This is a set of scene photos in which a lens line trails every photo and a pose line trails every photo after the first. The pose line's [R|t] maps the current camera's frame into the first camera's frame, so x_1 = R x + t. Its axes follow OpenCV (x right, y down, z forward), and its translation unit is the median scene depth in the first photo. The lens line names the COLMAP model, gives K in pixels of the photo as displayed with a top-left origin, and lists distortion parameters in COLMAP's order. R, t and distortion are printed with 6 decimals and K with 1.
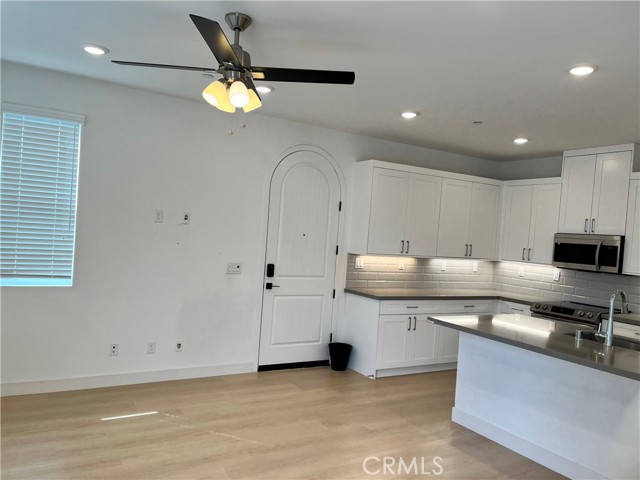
lens RADIAL K [[484.0, 0, 321.7], [0, 484.0, 240.4], [0, 0, 1]] dist [0.060363, -0.074955]
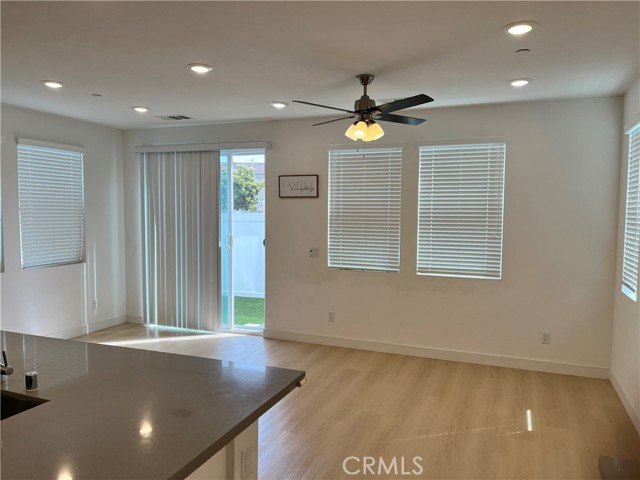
lens RADIAL K [[484.0, 0, 321.7], [0, 484.0, 240.4], [0, 0, 1]] dist [0.060363, -0.074955]
pose [[-0.795085, -0.034280, -0.605529, 0.614046], [-0.071962, 0.996681, 0.038065, -0.015163], [0.602214, 0.073841, -0.794912, 1.646223]]
